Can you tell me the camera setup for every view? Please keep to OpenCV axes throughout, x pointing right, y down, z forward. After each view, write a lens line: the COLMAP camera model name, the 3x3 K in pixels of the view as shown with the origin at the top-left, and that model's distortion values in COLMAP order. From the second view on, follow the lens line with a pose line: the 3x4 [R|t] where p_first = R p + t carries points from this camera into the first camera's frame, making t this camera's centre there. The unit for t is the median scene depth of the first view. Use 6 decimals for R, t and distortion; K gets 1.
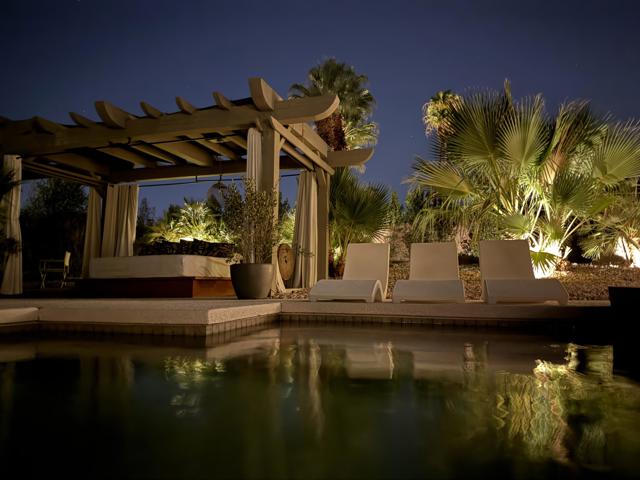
lens RADIAL K [[446.0, 0, 320.0], [0, 446.0, 240.0], [0, 0, 1]] dist [0.003591, -0.089297]
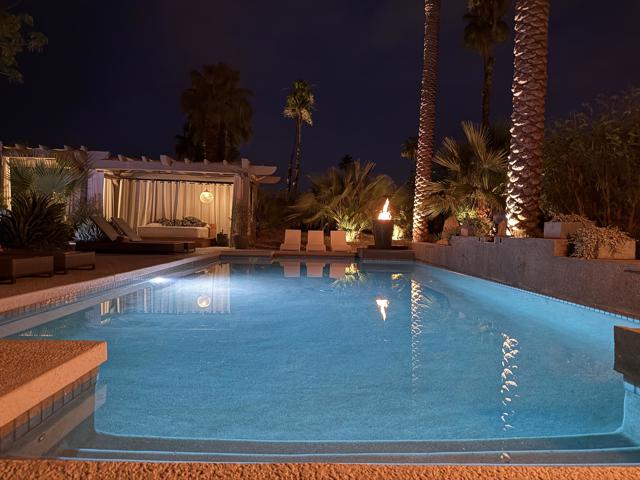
lens RADIAL K [[453.4, 0, 316.5], [0, 453.4, 239.3], [0, 0, 1]] dist [0.081519, -0.104548]
pose [[0.940324, 0.019787, 0.339706, -0.501895], [-0.058403, 0.992879, 0.103830, -0.172220], [-0.335232, -0.117474, 0.934783, -1.237961]]
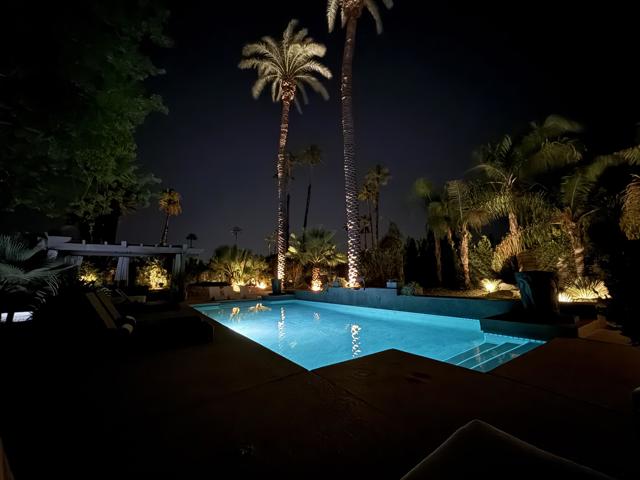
lens RADIAL K [[257.2, 0, 320.0], [0, 257.2, 240.0], [0, 0, 1]] dist [0.003383, 0.000356]
pose [[0.601895, 0.100831, 0.792184, -1.016099], [-0.051210, 0.994828, -0.087715, -0.216810], [-0.796931, 0.012227, 0.603946, -1.089977]]
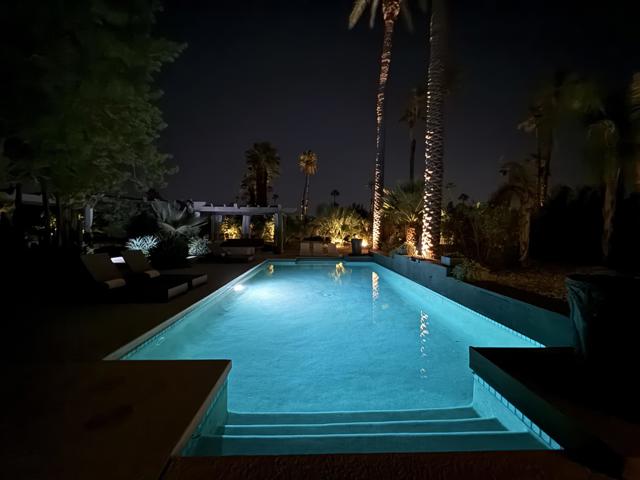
lens RADIAL K [[257.2, 0, 320.0], [0, 257.2, 240.0], [0, 0, 1]] dist [0.003383, 0.000356]
pose [[0.938426, -0.001796, 0.345476, -0.532776], [-0.043654, 0.991355, 0.123733, -0.286457], [-0.342712, -0.131196, 0.930234, -1.271175]]
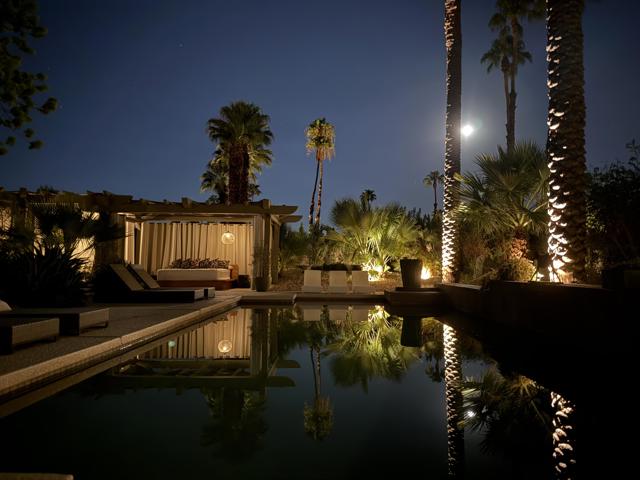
lens RADIAL K [[453.4, 0, 316.5], [0, 453.4, 239.3], [0, 0, 1]] dist [0.081519, -0.104548]
pose [[0.956756, 0.024726, 0.289838, -0.481105], [-0.035608, 0.998843, 0.032330, -0.196230], [-0.288703, -0.041253, 0.956529, -1.165931]]
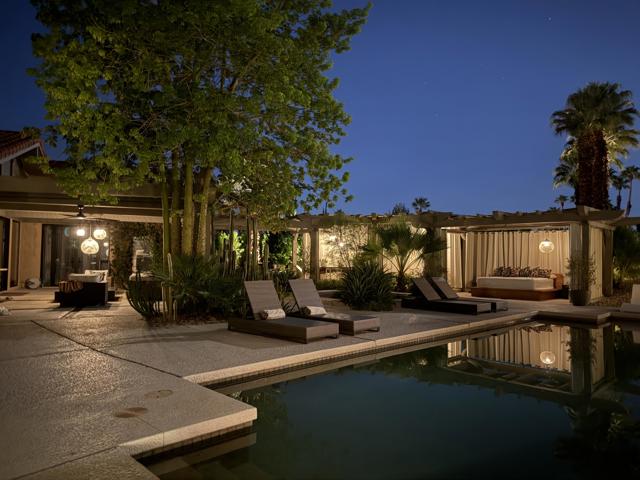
lens RADIAL K [[453.4, 0, 316.5], [0, 453.4, 239.3], [0, 0, 1]] dist [0.081519, -0.104548]
pose [[0.891020, -0.011265, -0.453825, -0.238858], [0.033783, 0.998565, 0.041543, -0.275727], [0.452706, -0.052347, 0.890122, -1.344200]]
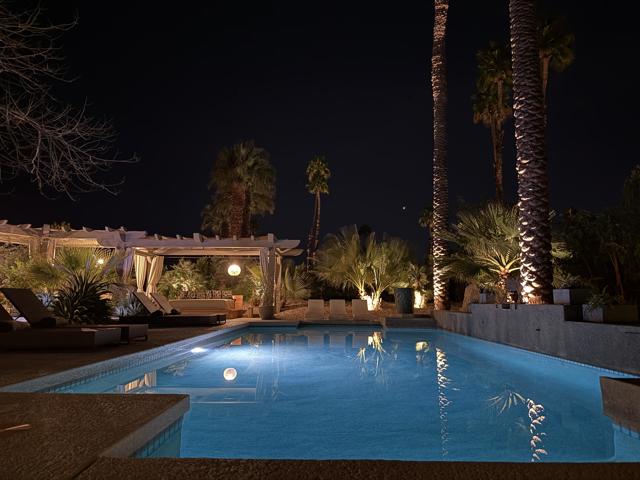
lens RADIAL K [[453.4, 0, 316.5], [0, 453.4, 239.3], [0, 0, 1]] dist [0.081519, -0.104548]
pose [[0.954691, 0.046034, 0.294018, -0.546446], [-0.033996, 0.998366, -0.045928, -0.181474], [-0.295652, 0.033852, 0.954696, -1.321573]]
